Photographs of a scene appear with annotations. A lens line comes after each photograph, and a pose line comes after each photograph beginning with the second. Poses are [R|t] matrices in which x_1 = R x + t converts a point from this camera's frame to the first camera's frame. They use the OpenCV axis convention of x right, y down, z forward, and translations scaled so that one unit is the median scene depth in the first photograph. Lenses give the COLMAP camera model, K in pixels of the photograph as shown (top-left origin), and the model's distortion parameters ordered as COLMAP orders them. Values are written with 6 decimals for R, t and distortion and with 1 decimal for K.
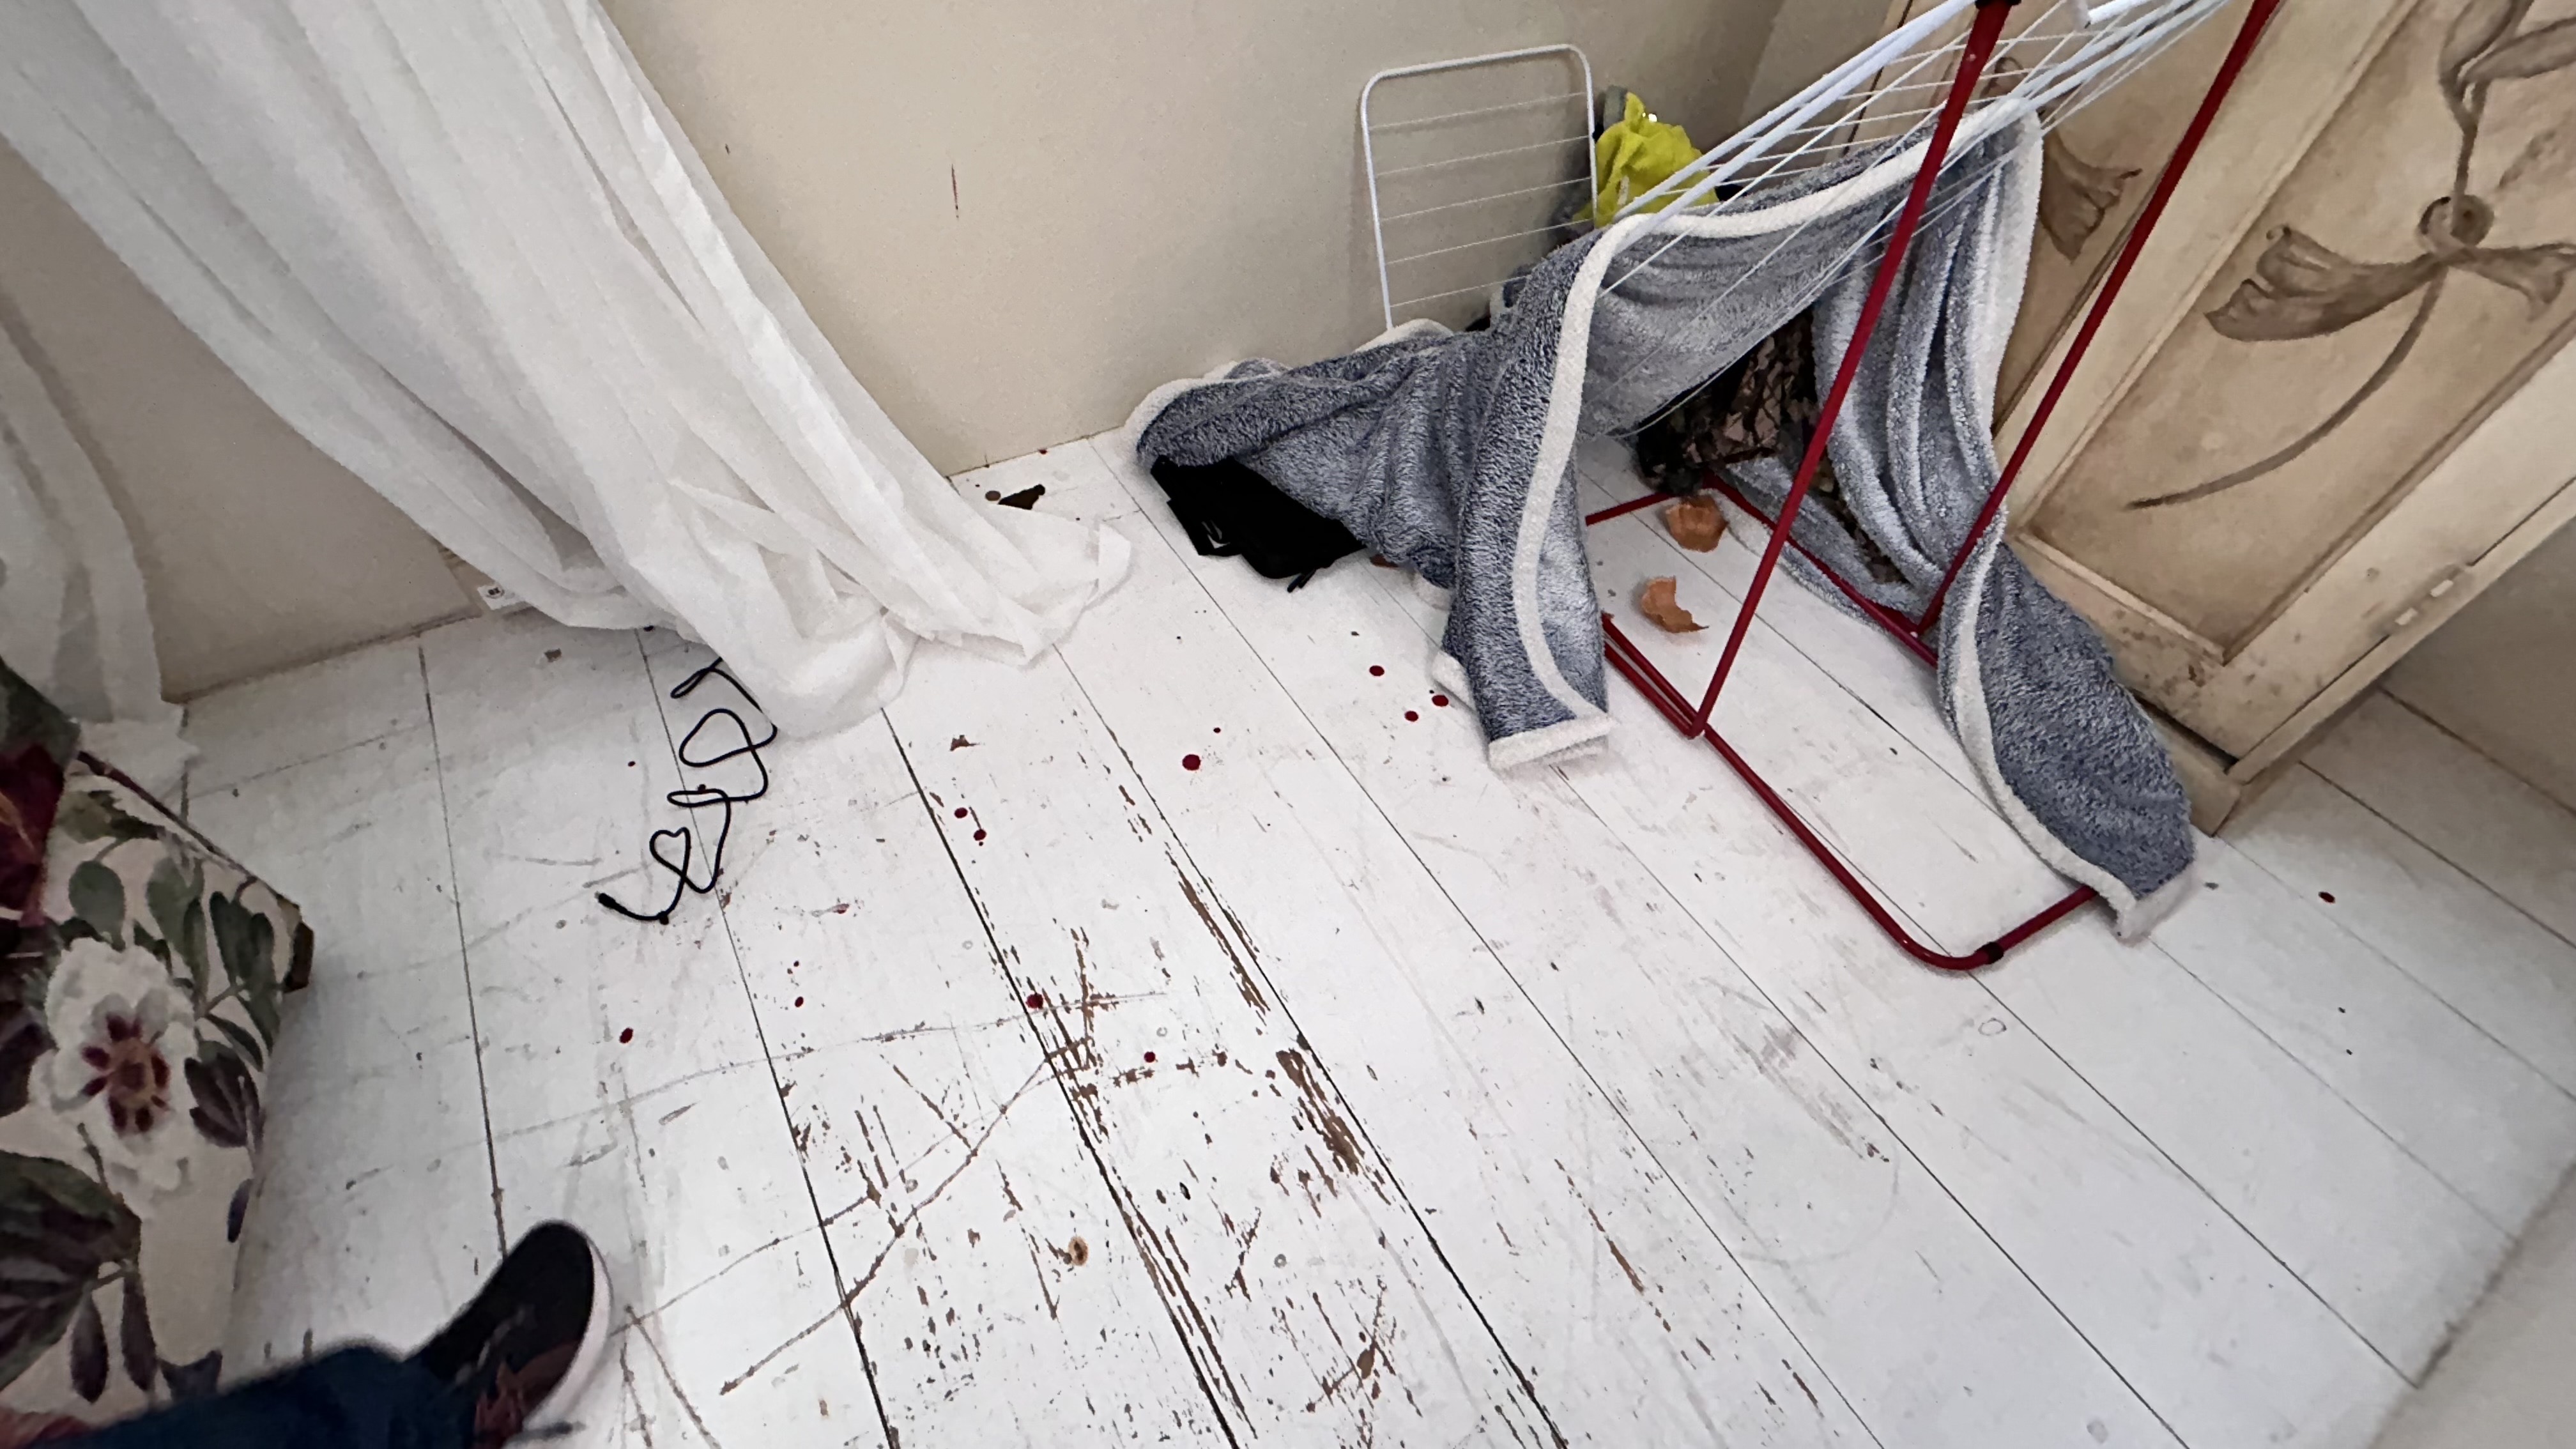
lens RADIAL K [[1040.2, 0, 1281.6], [0, 1040.2, 726.0], [0, 0, 1]] dist [-0.001982, 0.000233]
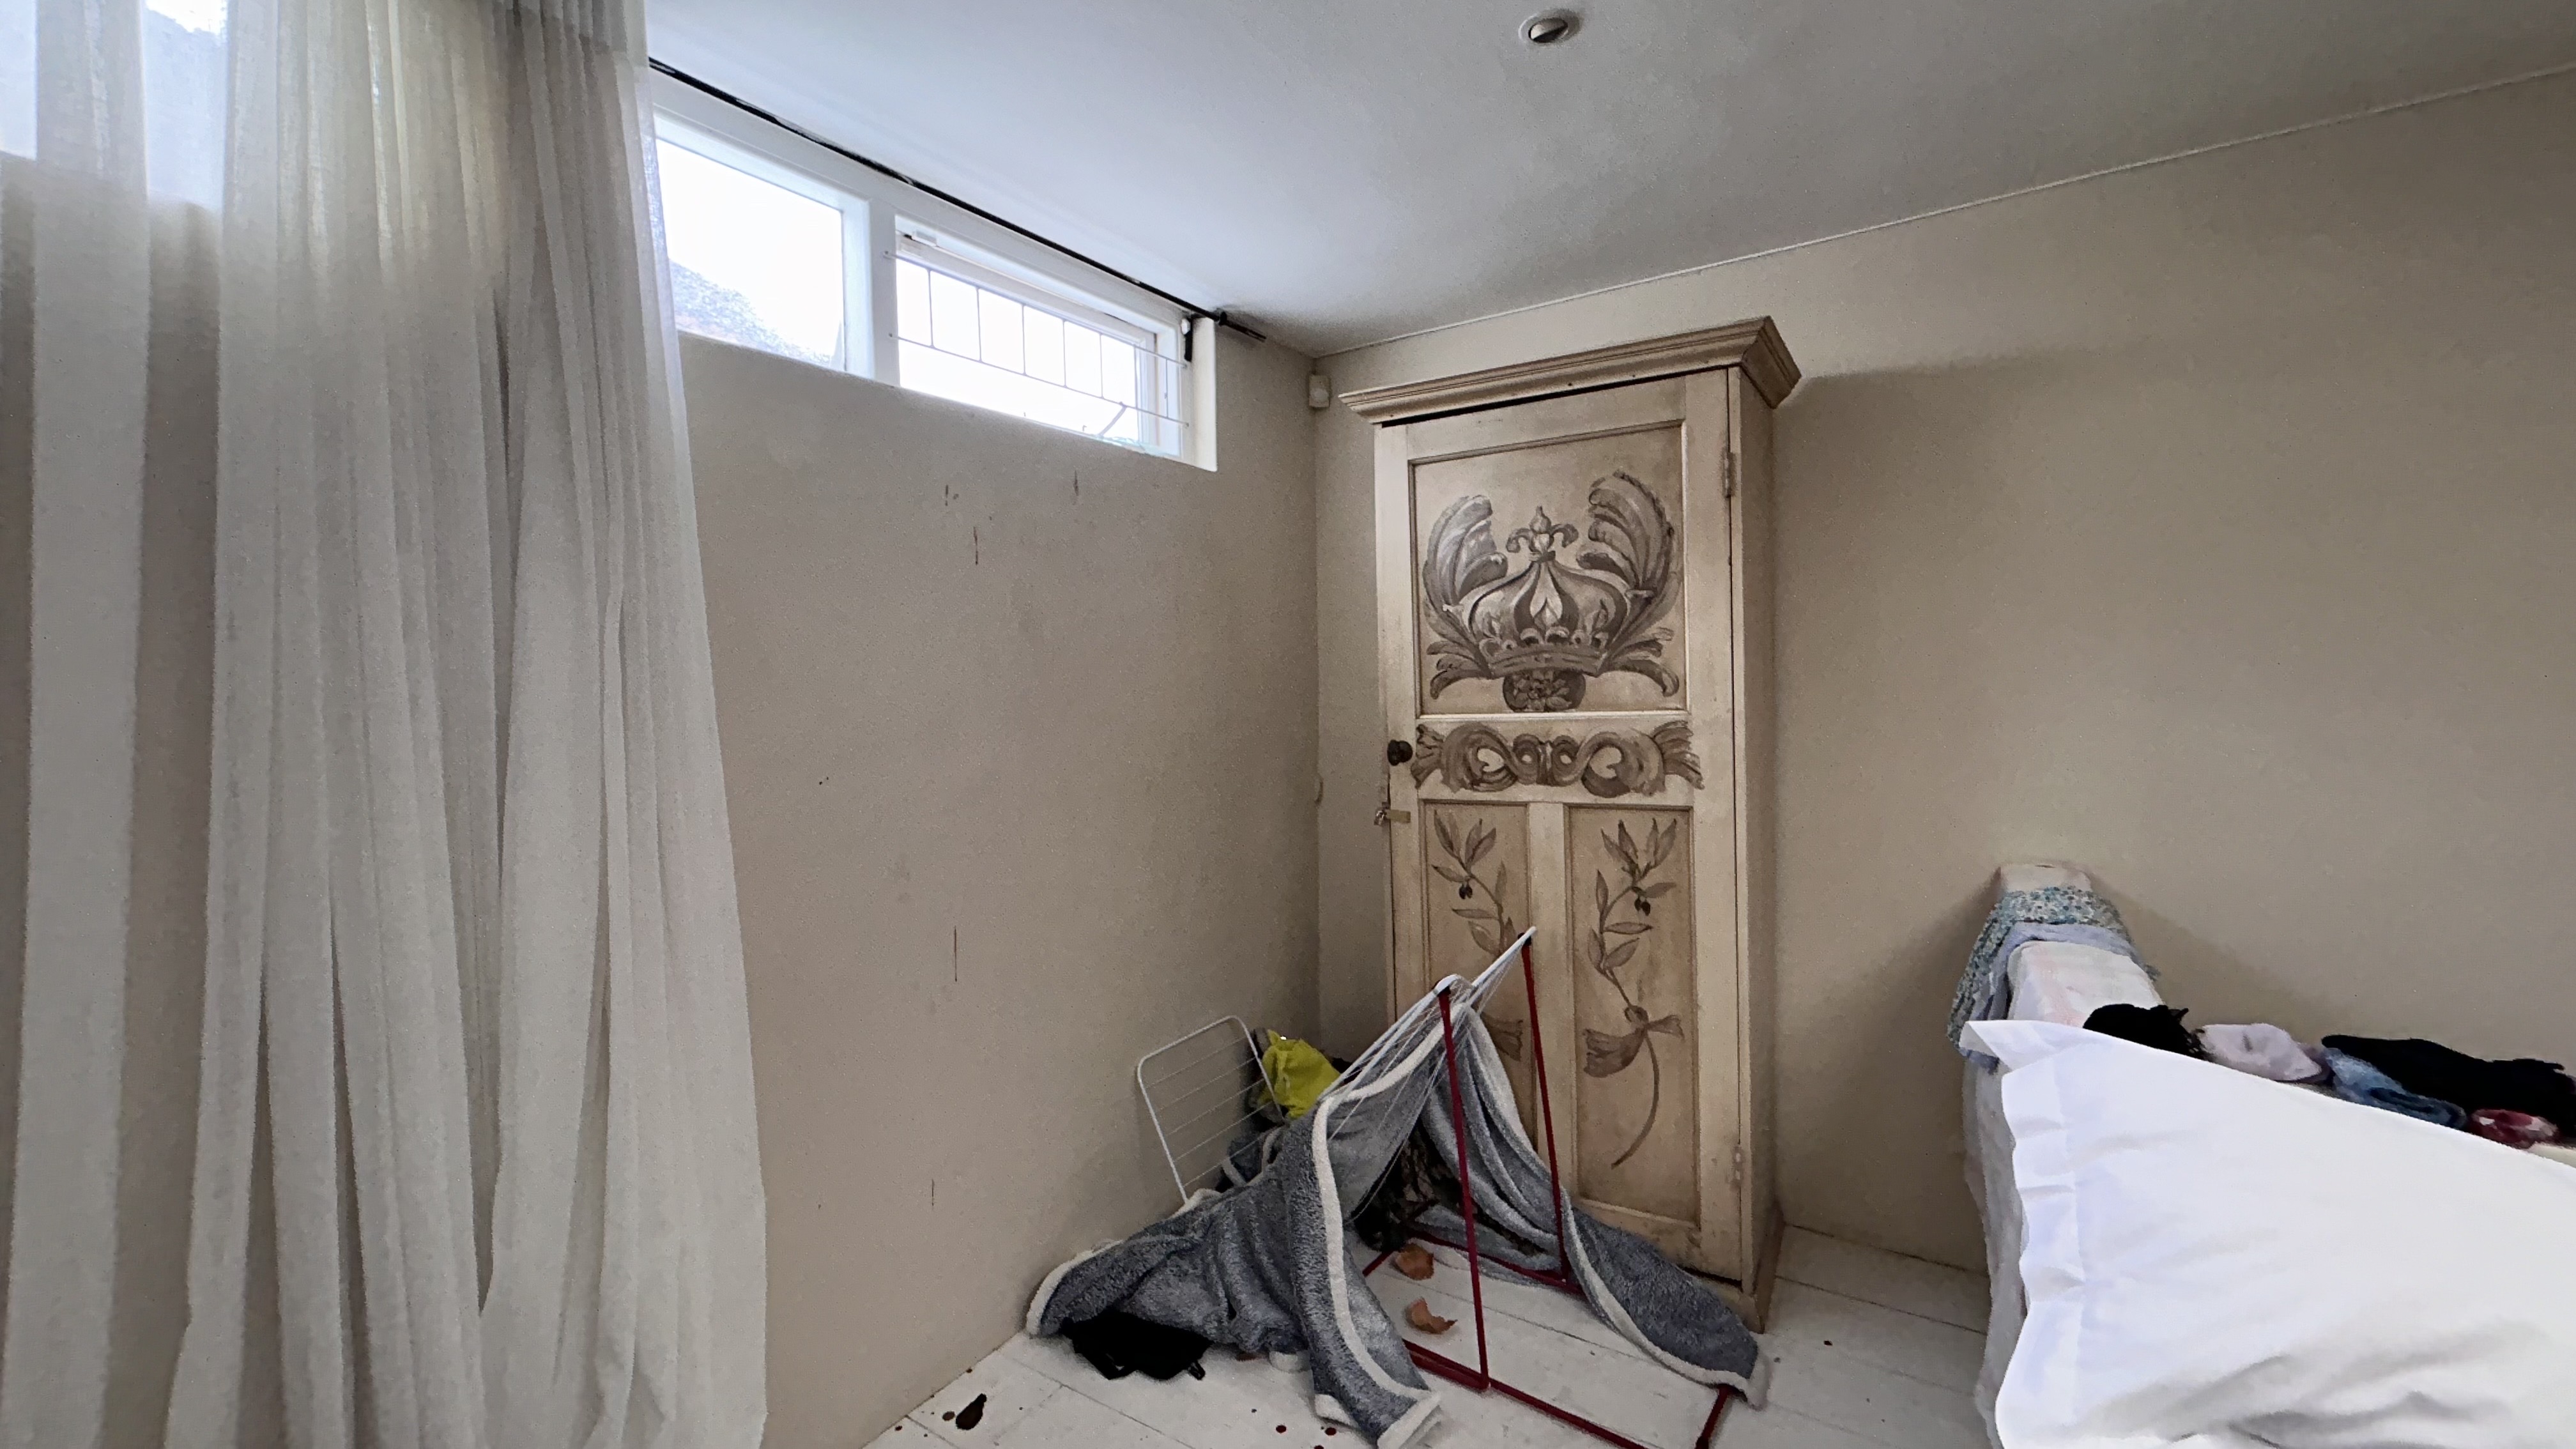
lens RADIAL K [[1040.2, 0, 1281.6], [0, 1040.2, 726.0], [0, 0, 1]] dist [-0.001982, 0.000233]
pose [[0.898609, -0.108276, 0.425181, -0.418545], [0.381281, 0.672194, -0.634649, 0.208009], [-0.217087, 0.732415, 0.645323, -0.638757]]
